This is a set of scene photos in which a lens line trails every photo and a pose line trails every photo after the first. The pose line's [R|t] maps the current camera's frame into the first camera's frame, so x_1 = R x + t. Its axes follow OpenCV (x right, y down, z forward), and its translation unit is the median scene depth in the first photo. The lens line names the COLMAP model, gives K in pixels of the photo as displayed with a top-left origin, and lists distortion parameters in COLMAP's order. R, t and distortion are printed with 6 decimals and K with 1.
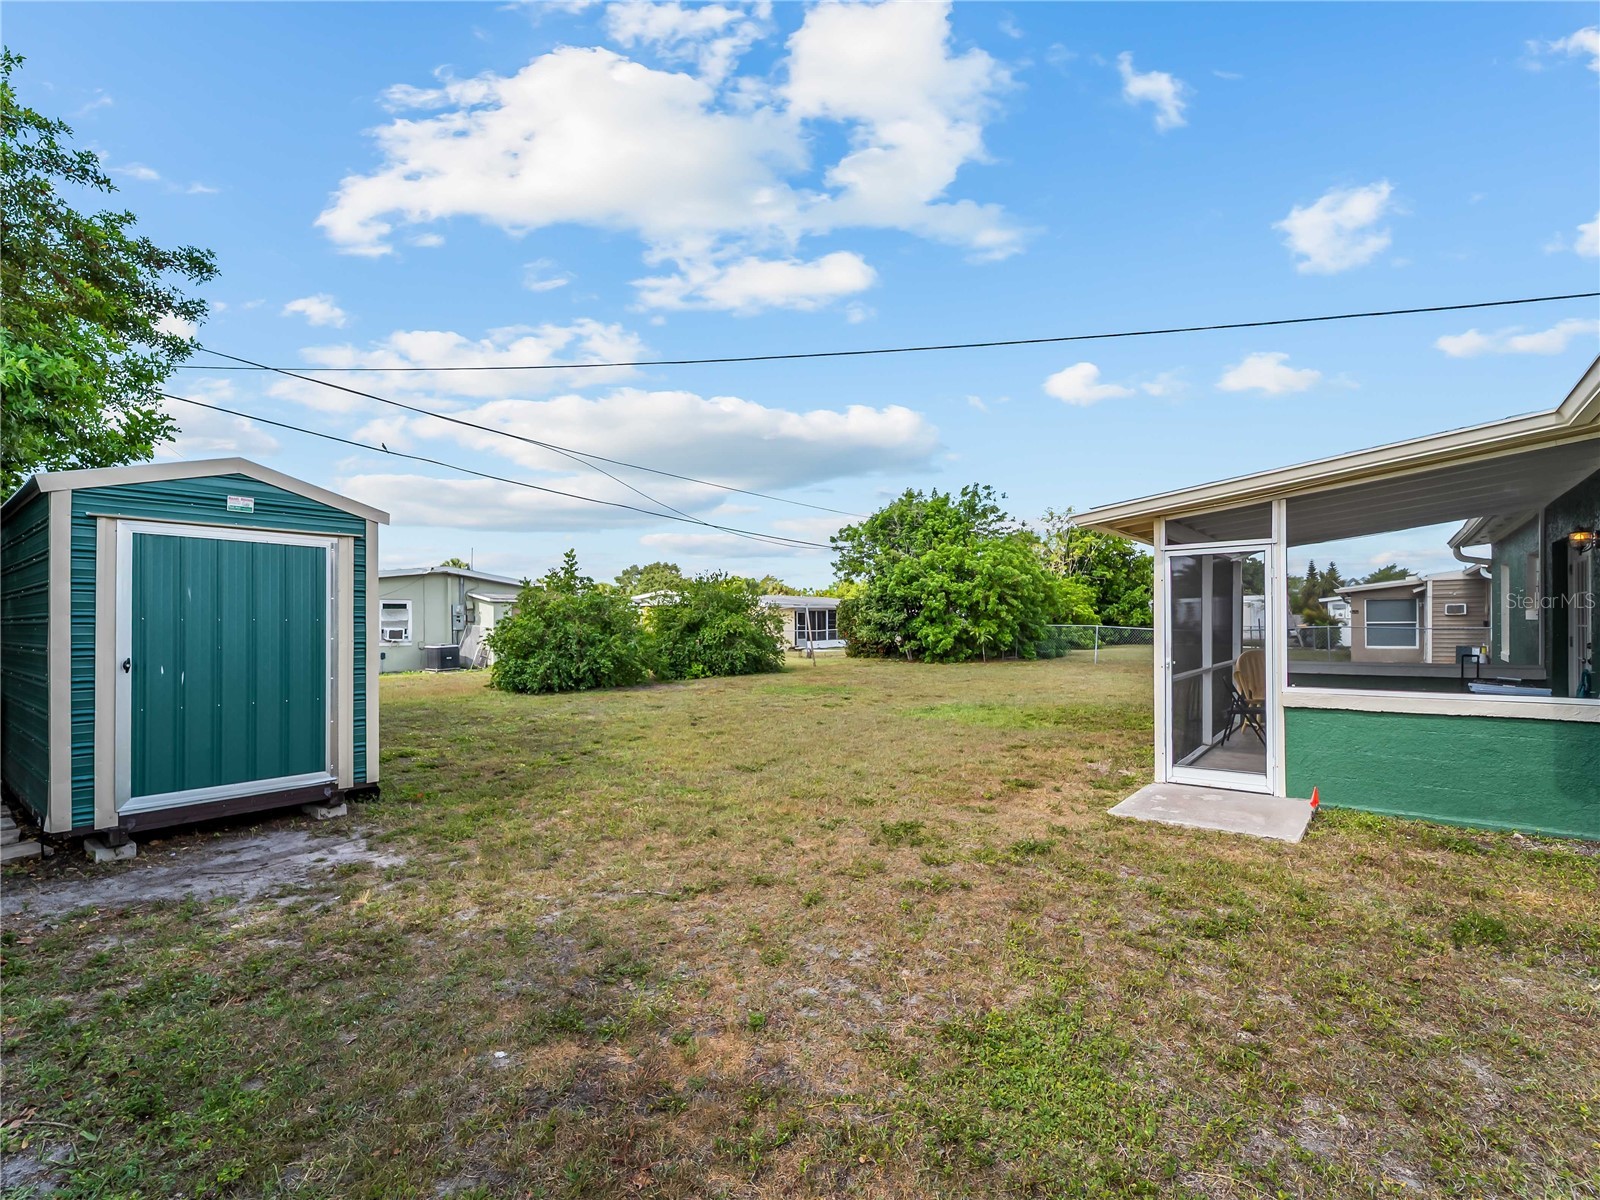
lens RADIAL K [[733.3, 0, 801.8], [0, 733.3, 614.9], [0, 0, 1]] dist [-0.002063, -0.000663]
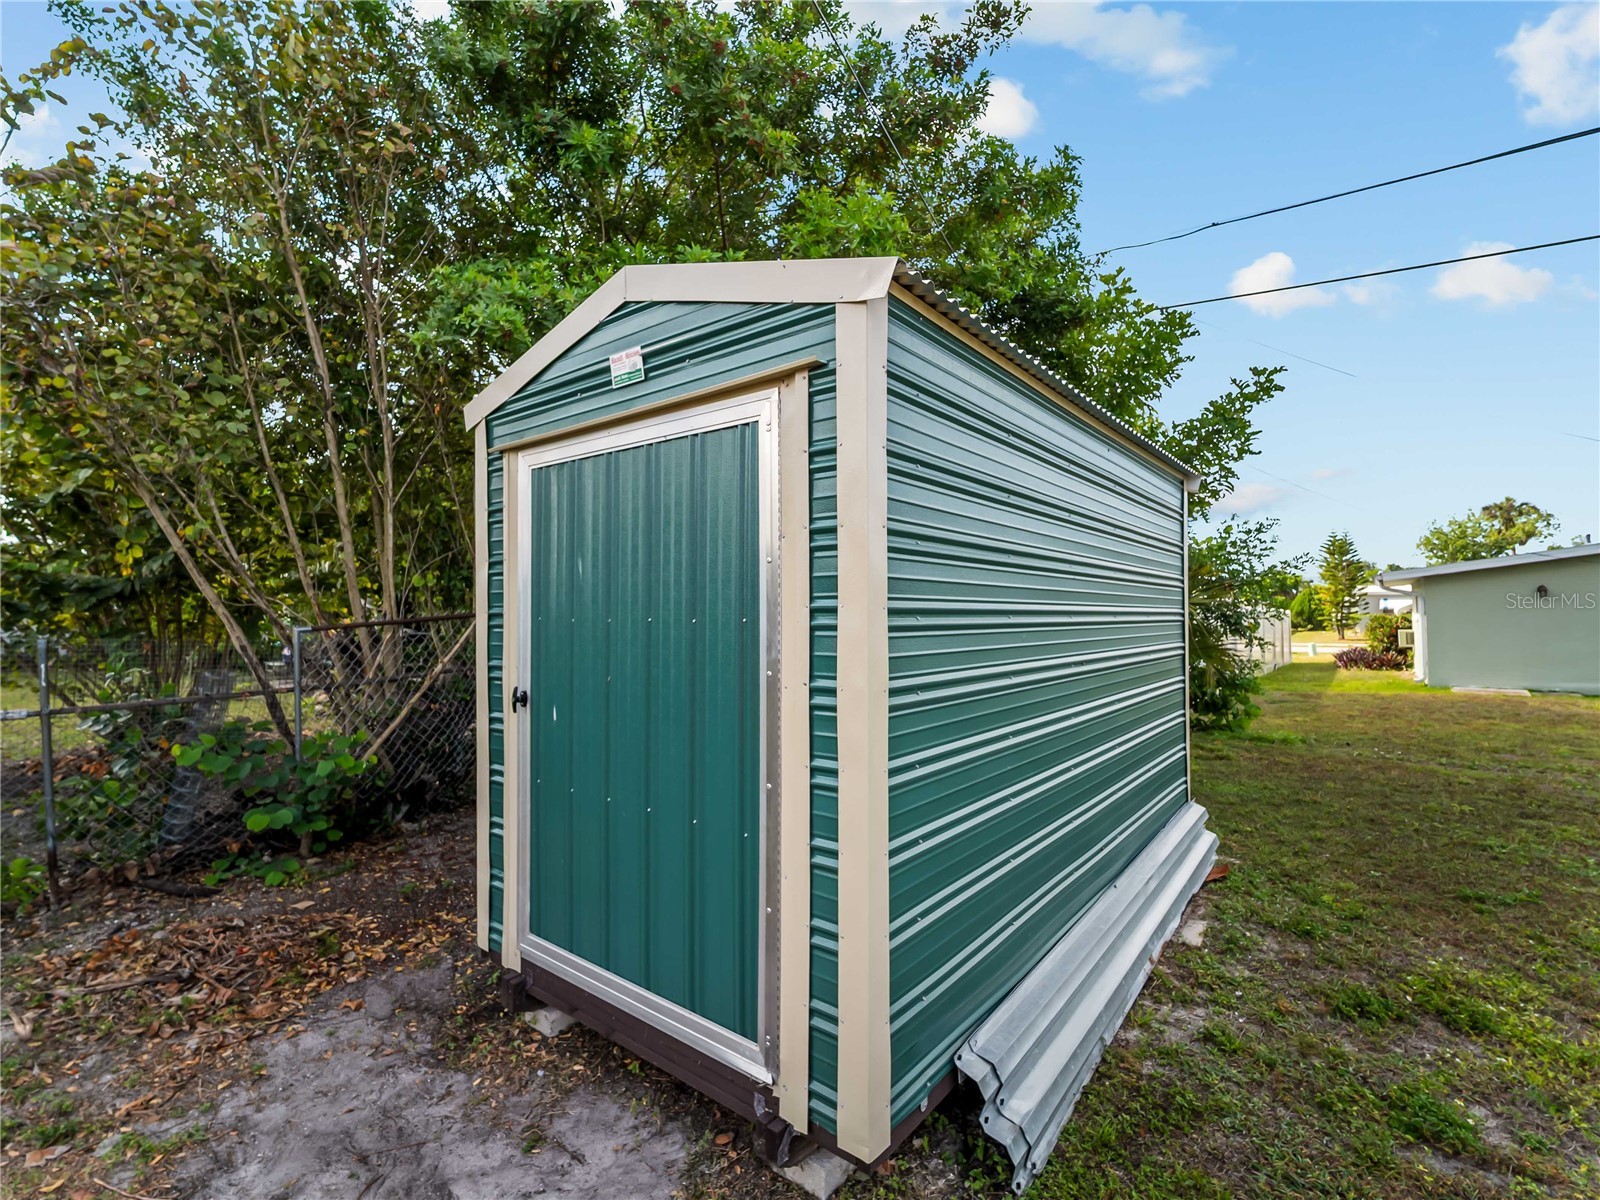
lens RADIAL K [[733.3, 0, 801.8], [0, 733.3, 614.9], [0, 0, 1]] dist [-0.002063, -0.000663]
pose [[-0.003699, 0.006635, -0.999971, -0.327892], [0.011696, 0.999910, 0.006591, 0.000043], [0.999925, -0.011671, -0.003777, 1.148595]]
